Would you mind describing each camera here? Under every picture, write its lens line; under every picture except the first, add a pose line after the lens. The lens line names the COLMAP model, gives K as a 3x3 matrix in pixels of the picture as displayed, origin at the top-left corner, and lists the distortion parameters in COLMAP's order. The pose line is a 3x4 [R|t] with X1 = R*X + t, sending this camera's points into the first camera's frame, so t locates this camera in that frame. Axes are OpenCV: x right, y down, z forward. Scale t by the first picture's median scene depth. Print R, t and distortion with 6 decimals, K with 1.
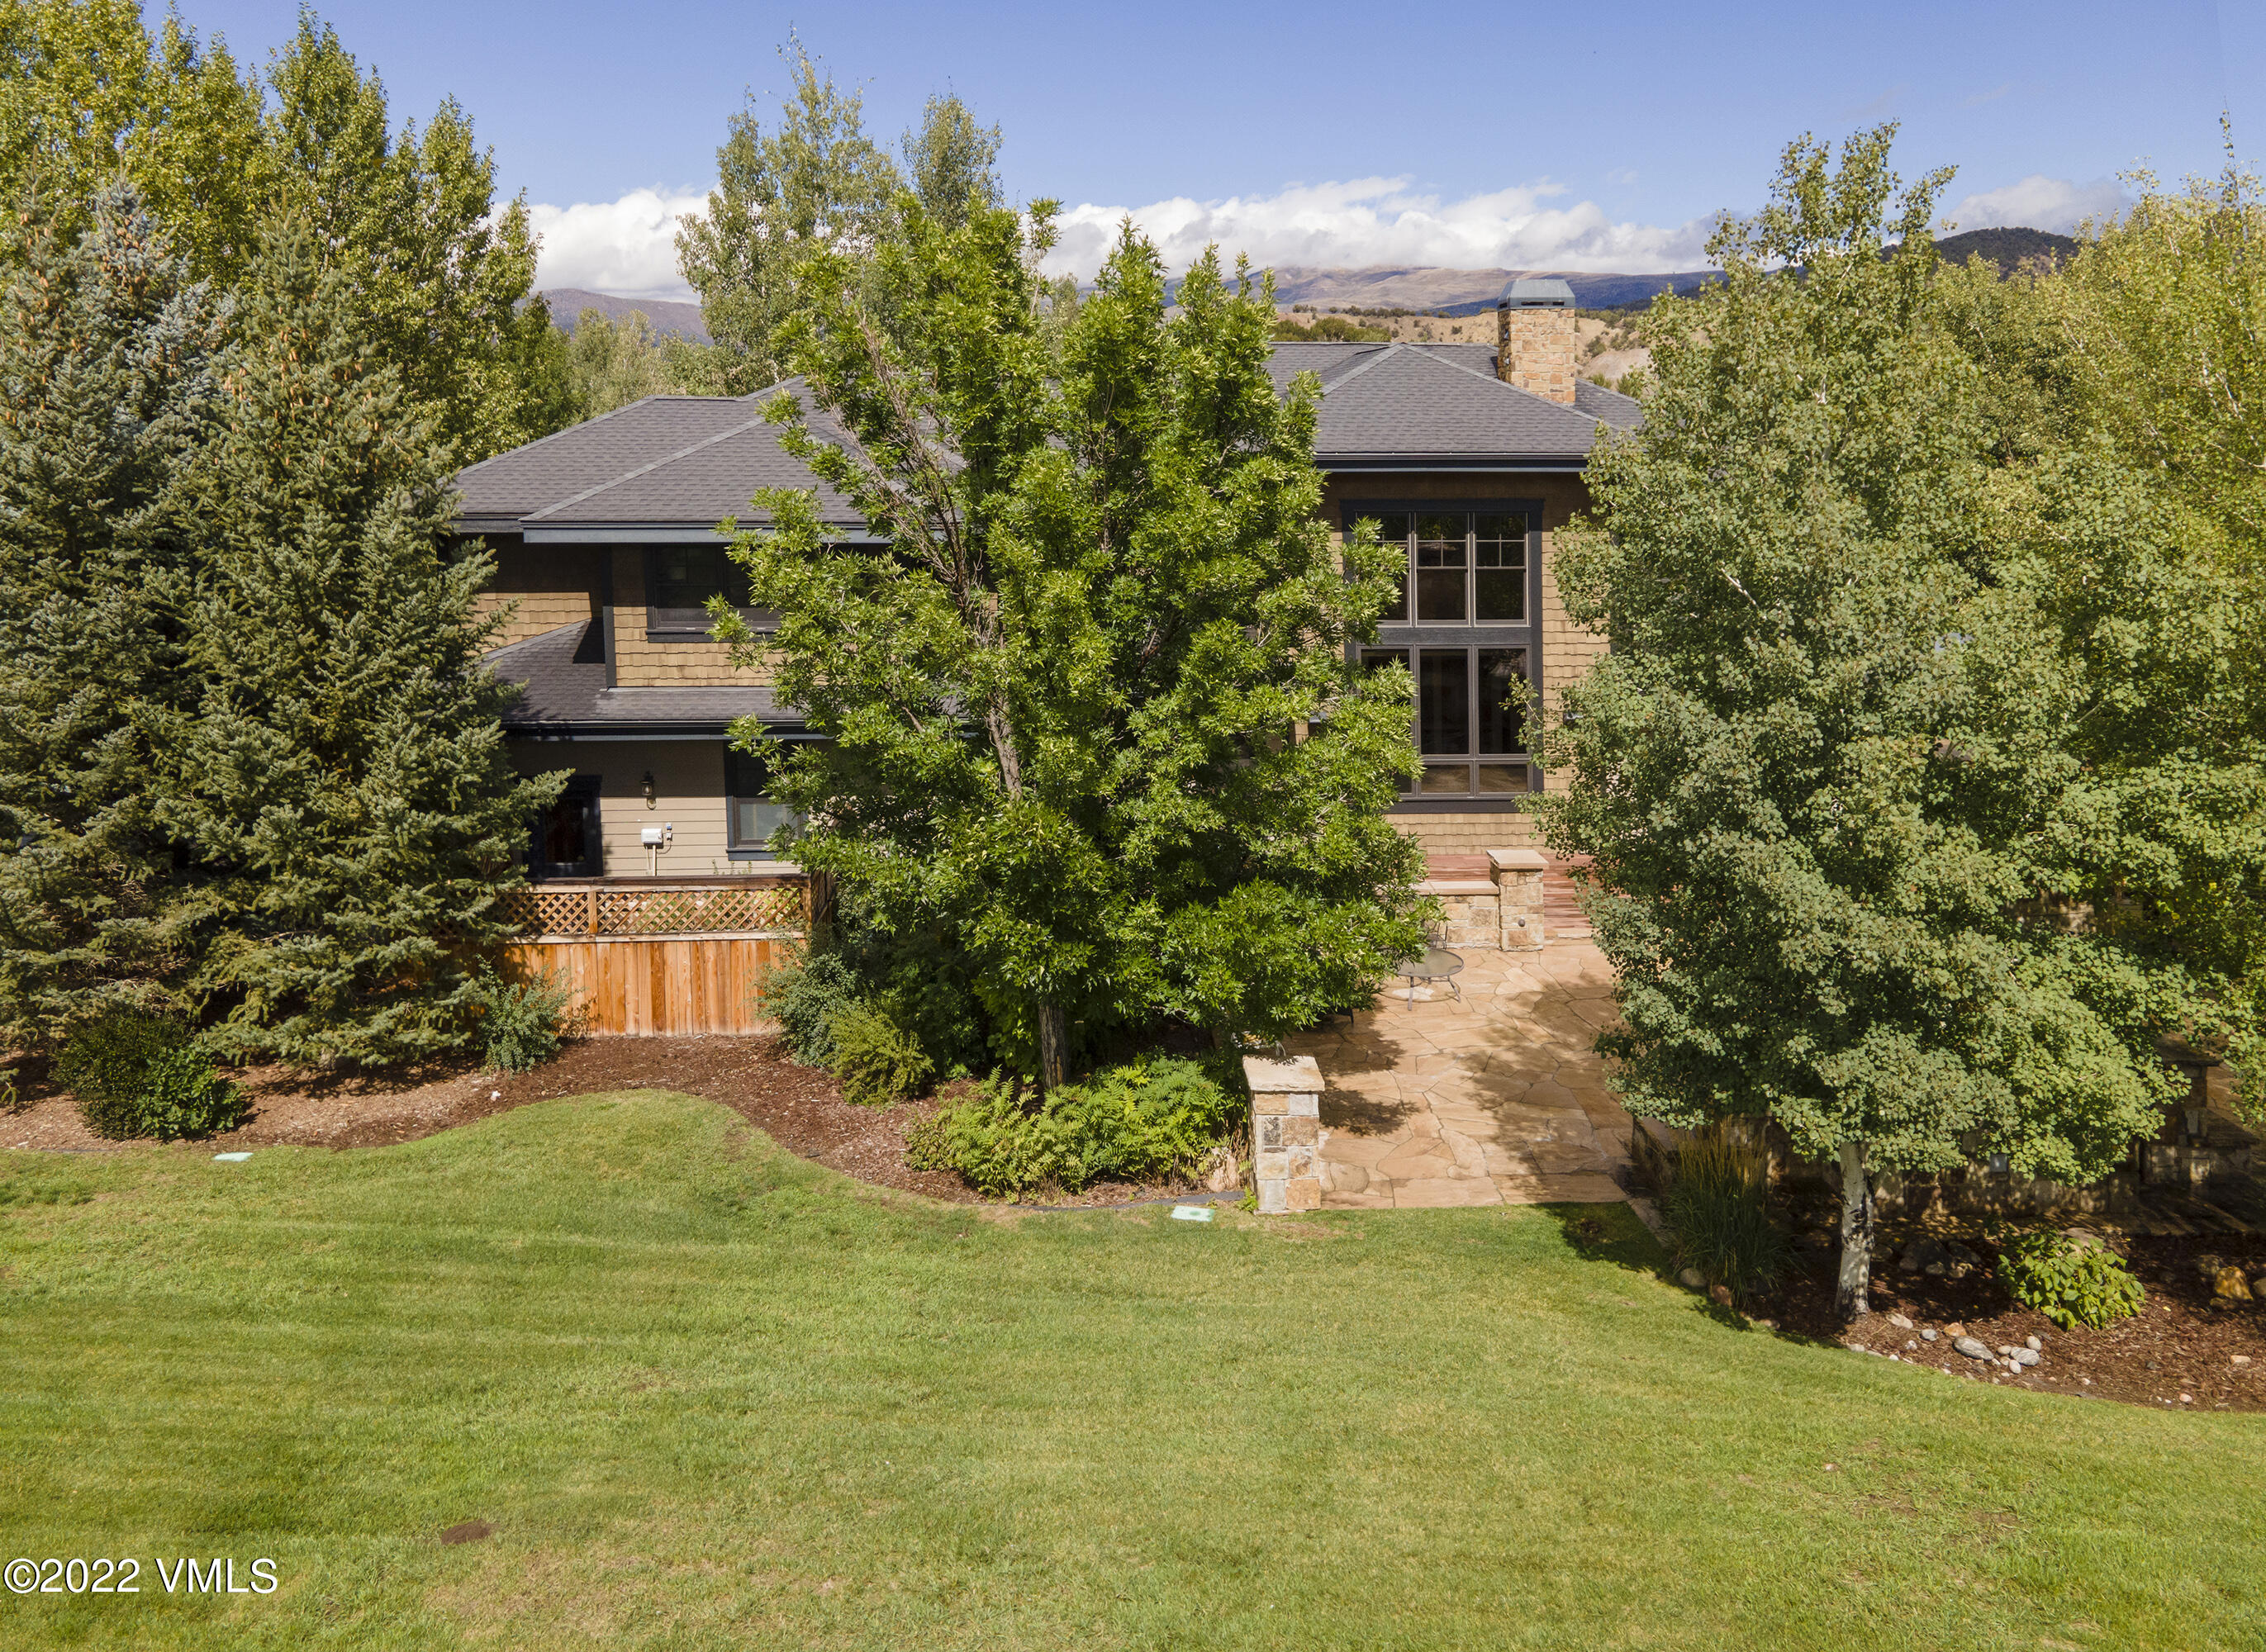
lens RADIAL K [[1618.2, 0, 1097.2], [0, 1618.2, 684.3], [0, 0, 1]] dist [-0.005874, 0.049658]
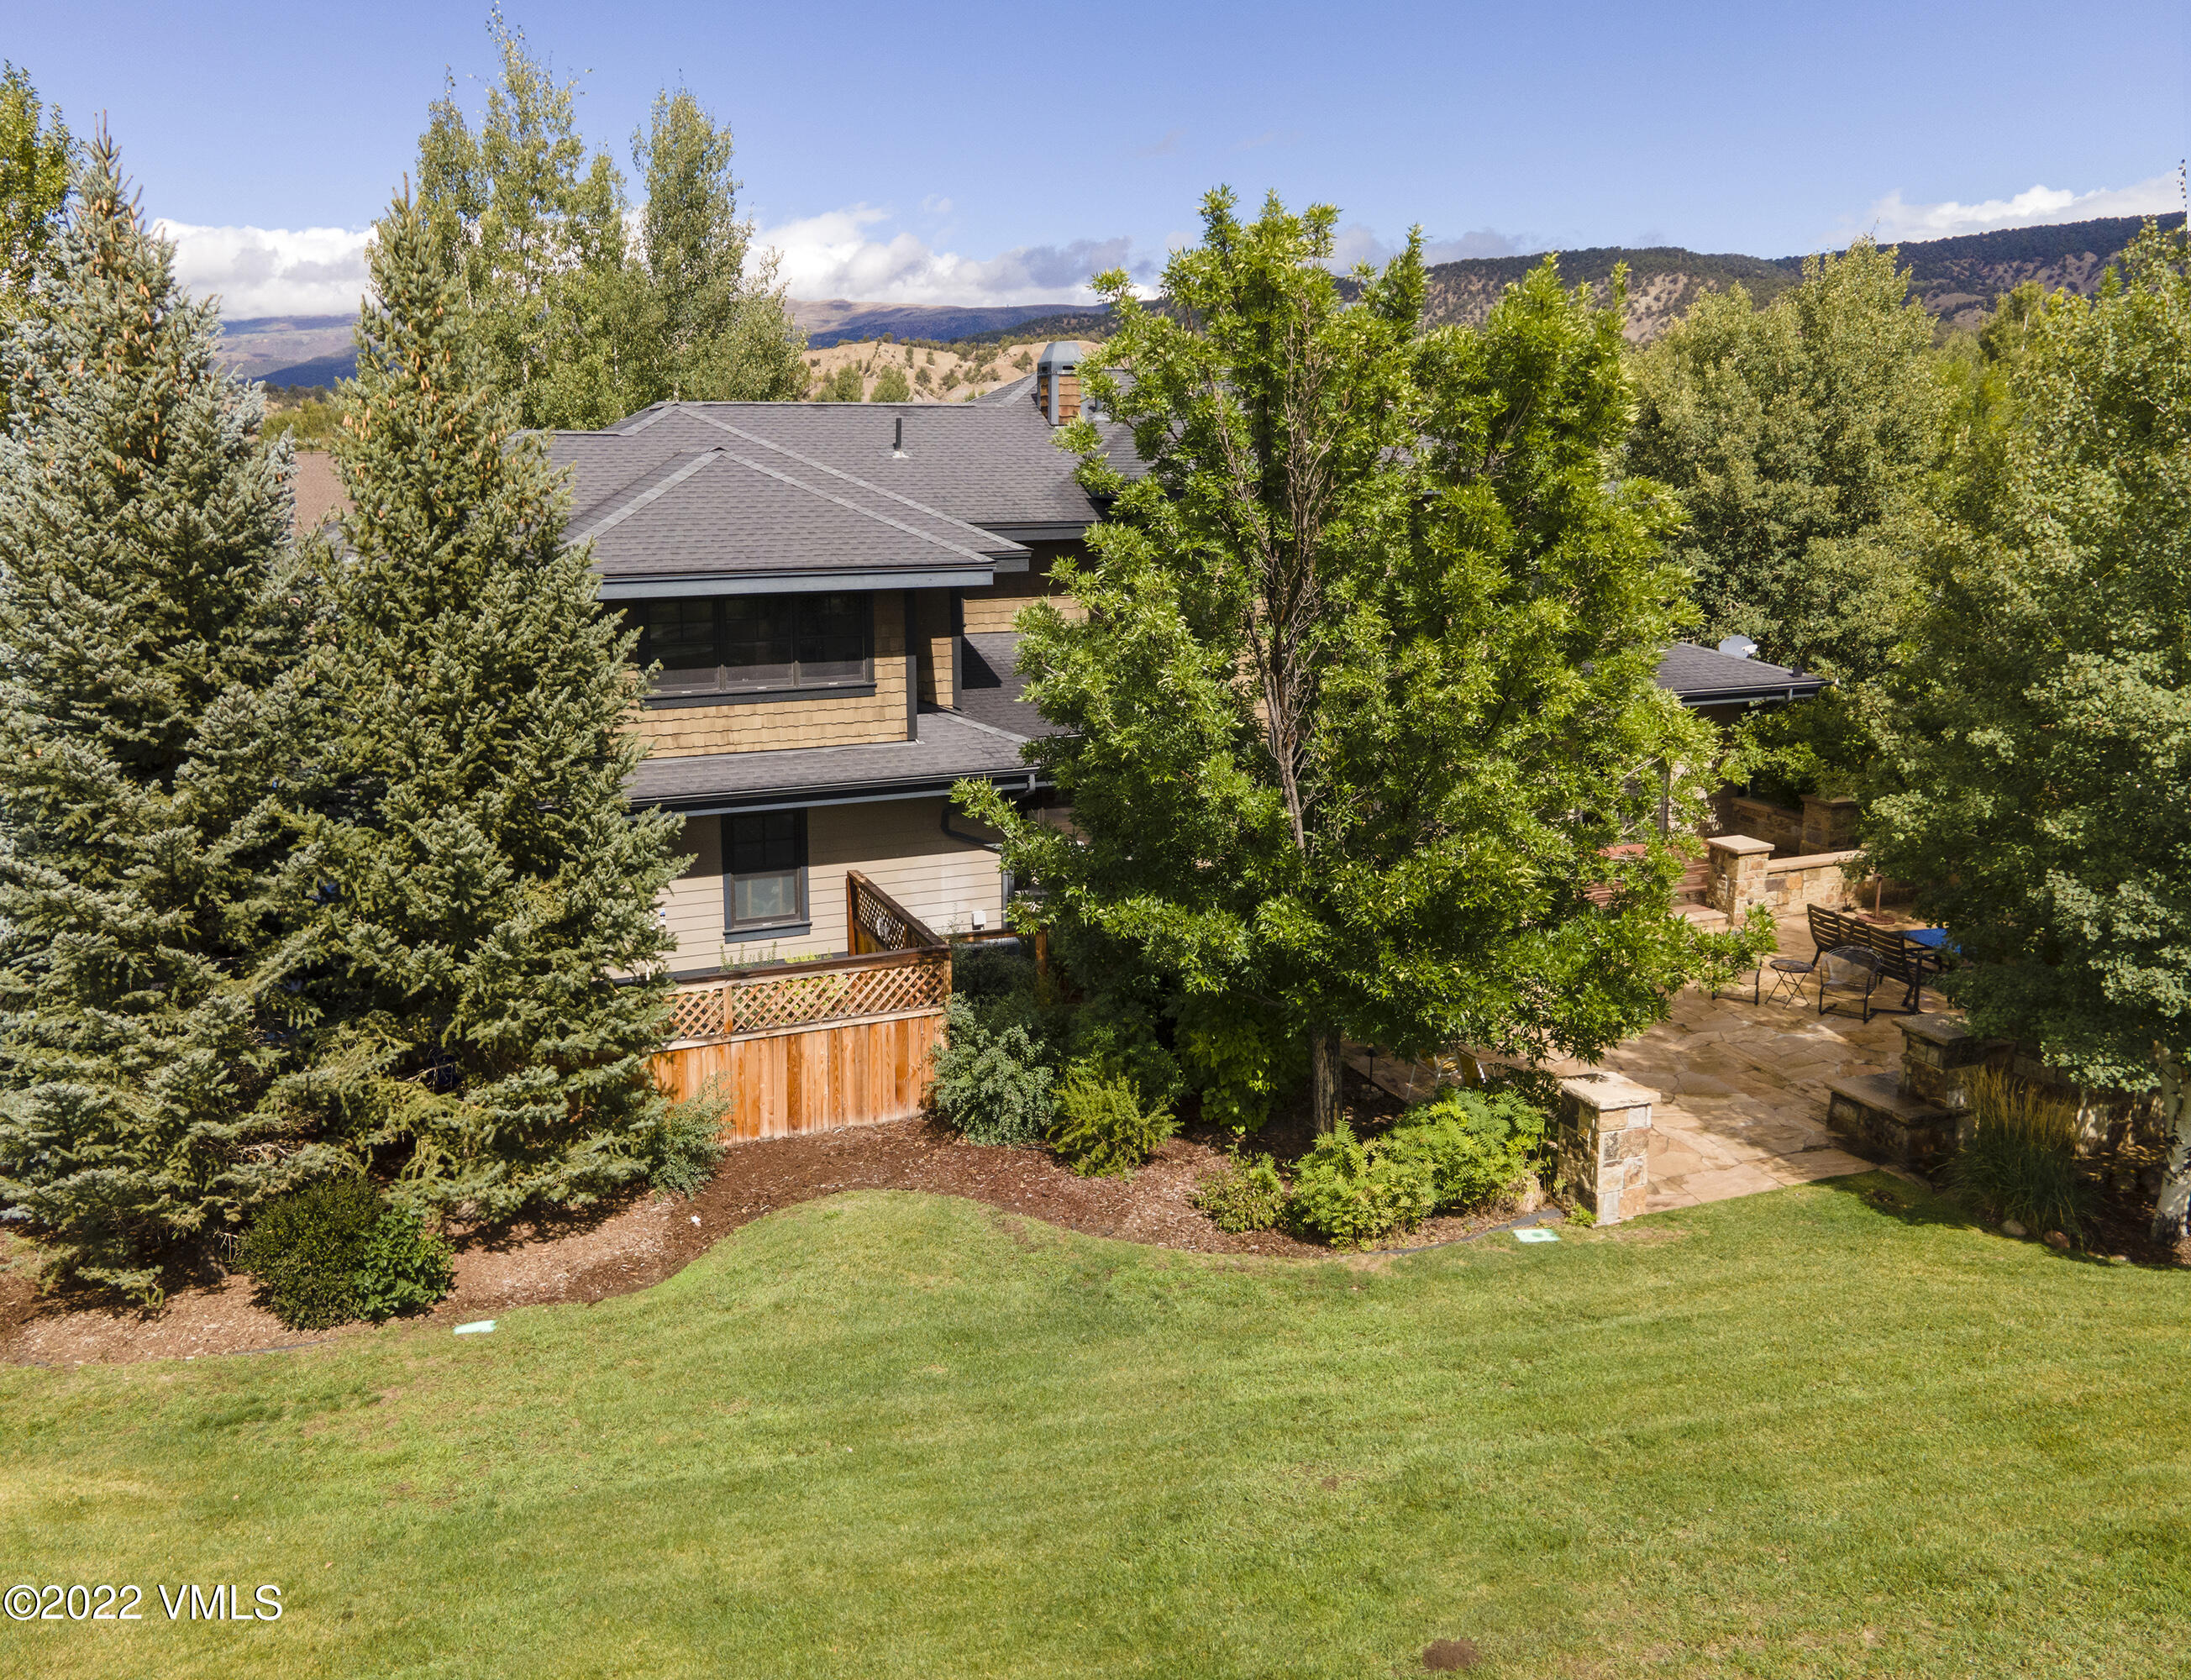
lens RADIAL K [[1641.9, 0, 991.8], [0, 1641.9, 840.0], [0, 0, 1]] dist [0.033476, 0.002071]
pose [[0.964261, -0.080650, 0.252380, -0.510035], [0.062356, 0.994869, 0.079676, -0.023354], [-0.257511, -0.061091, 0.964342, 0.103385]]
